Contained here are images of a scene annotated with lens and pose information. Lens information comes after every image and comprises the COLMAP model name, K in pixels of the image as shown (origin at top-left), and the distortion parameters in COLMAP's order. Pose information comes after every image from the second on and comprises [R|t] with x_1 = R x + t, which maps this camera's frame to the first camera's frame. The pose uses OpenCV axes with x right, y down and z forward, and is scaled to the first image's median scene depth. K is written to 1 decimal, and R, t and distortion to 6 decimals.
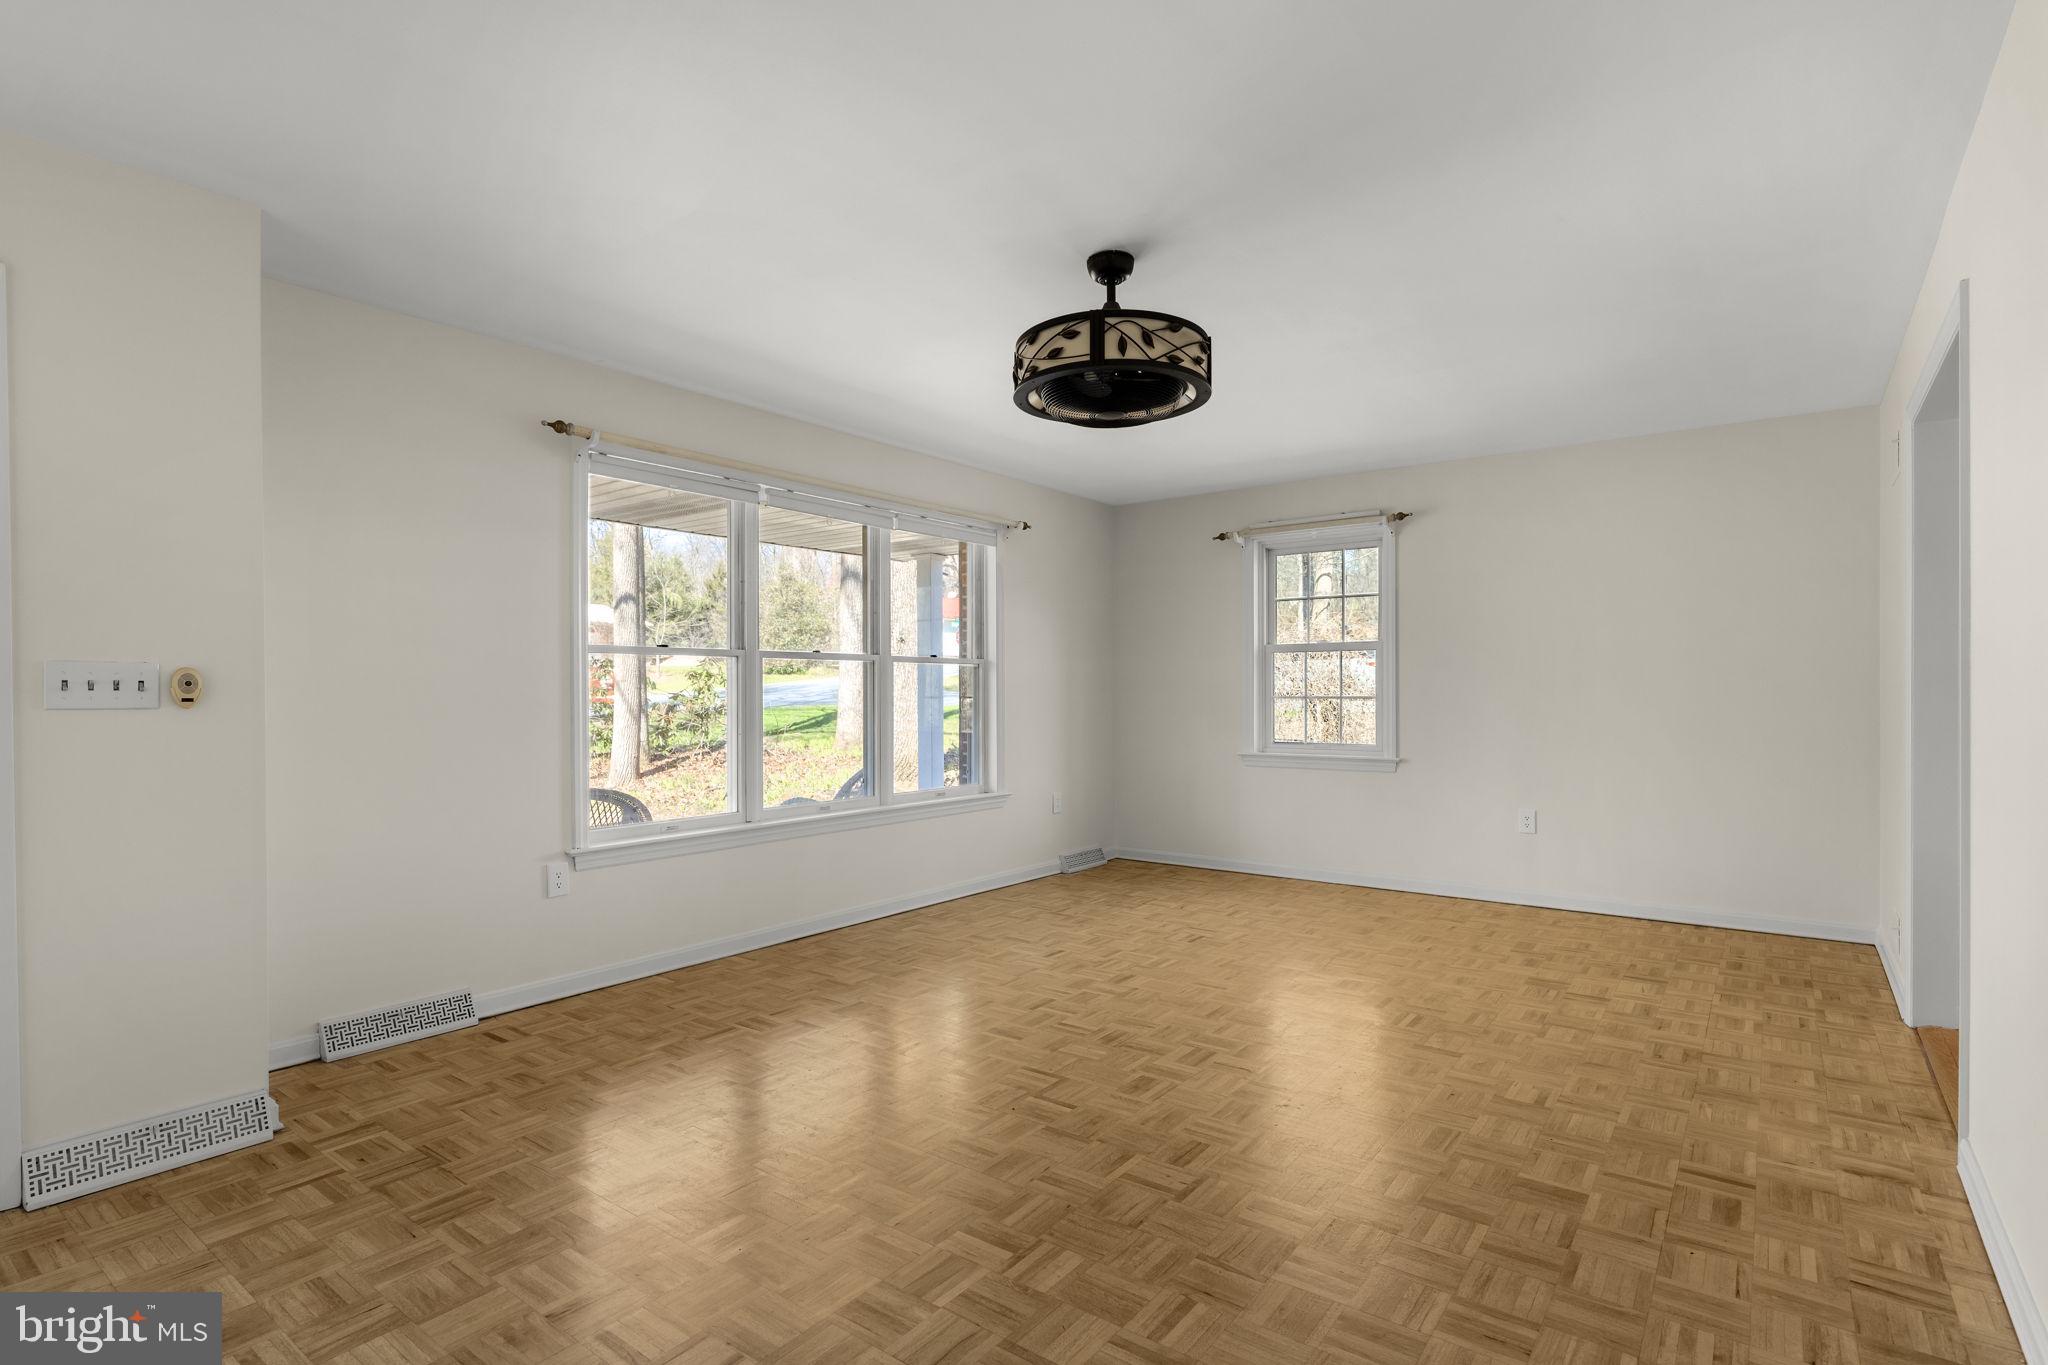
lens RADIAL K [[996.2, 0, 1028.4], [0, 996.2, 697.0], [0, 0, 1]] dist [-0.005457, 0.000632]
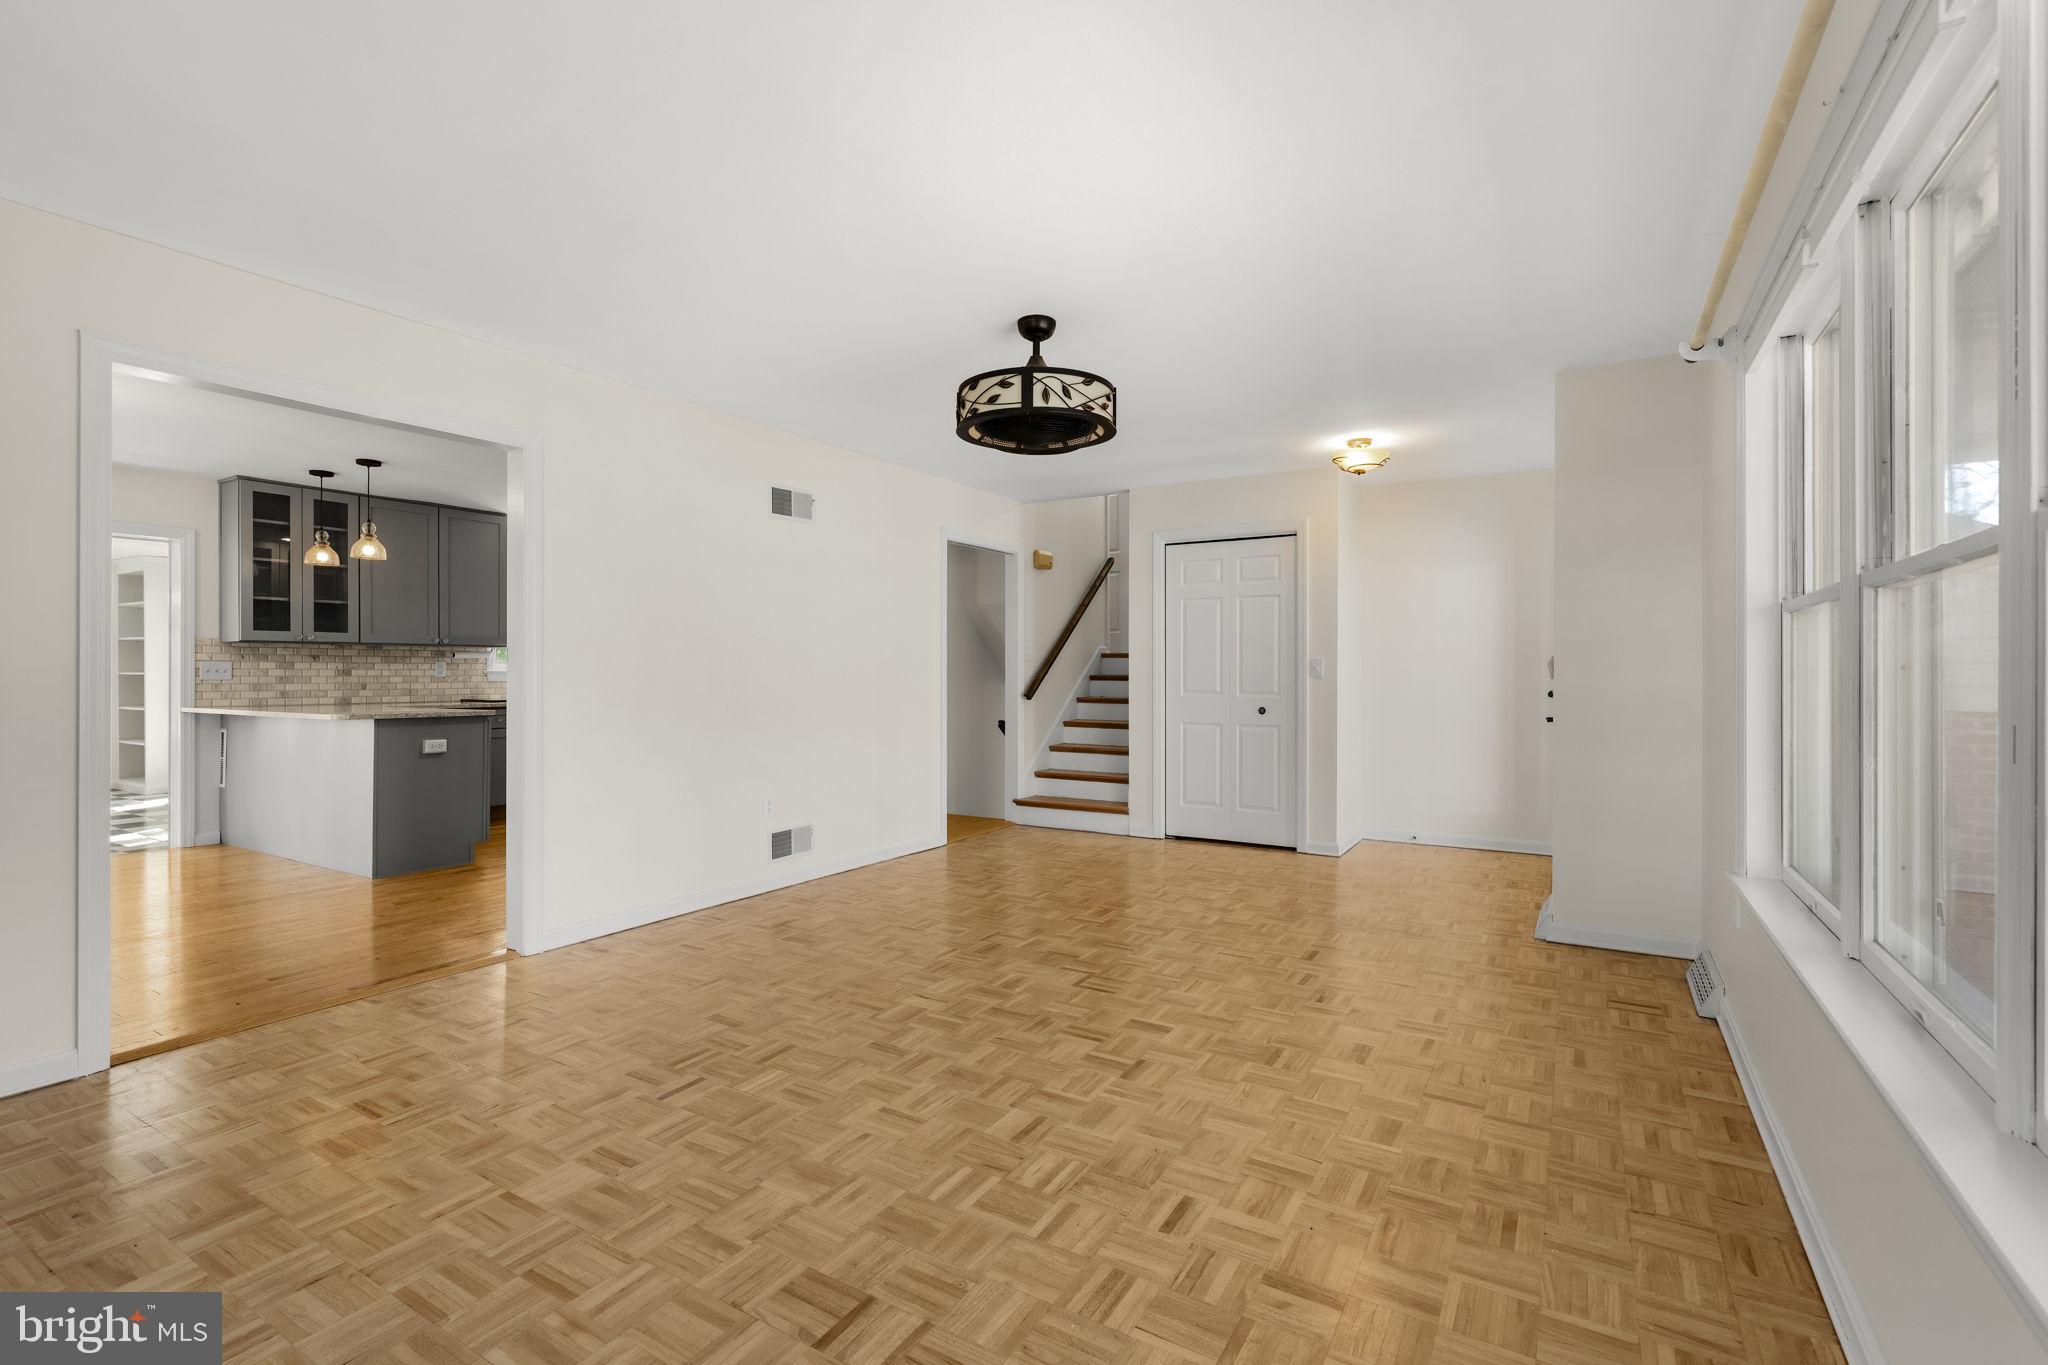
lens RADIAL K [[923.3, 0, 1023.5], [0, 923.3, 674.9], [0, 0, 1]] dist [-0.003875, 0.001184]
pose [[-0.994909, 0.003252, -0.100725, 0.187173], [0.002497, 0.999968, 0.007617, -0.008995], [0.100746, 0.007327, -0.994885, 1.856206]]
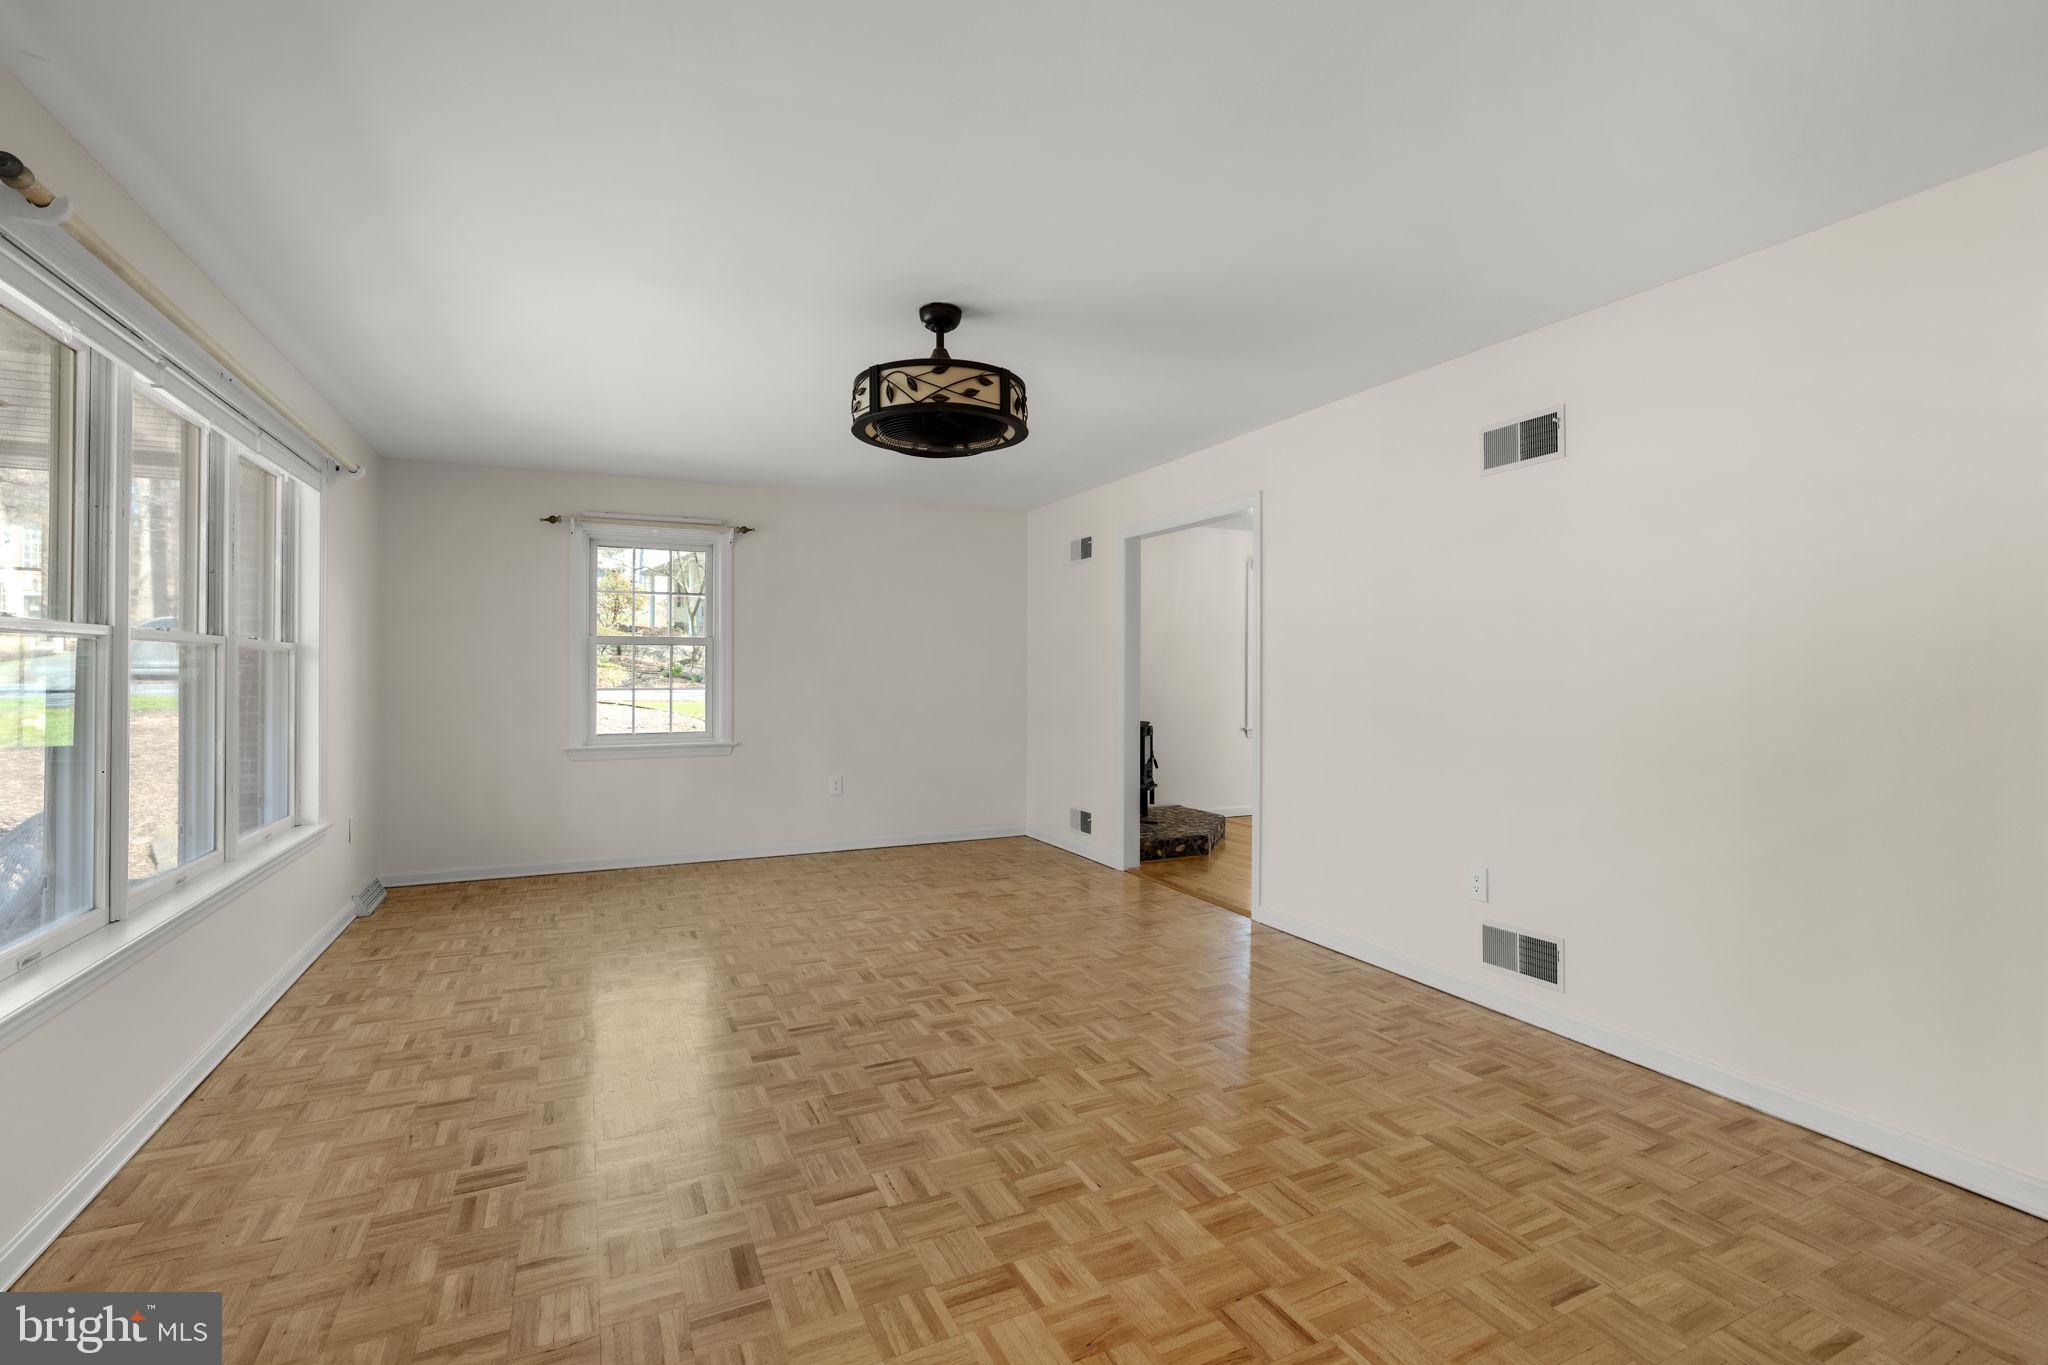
lens RADIAL K [[923.3, 0, 1020.9], [0, 923.3, 667.8], [0, 0, 1]] dist [-0.003875, 0.001184]
pose [[0.463312, 0.007661, 0.886162, -0.688123], [0.000635, 0.999960, -0.008977, -0.023085], [-0.886195, 0.004722, 0.463289, 0.380438]]
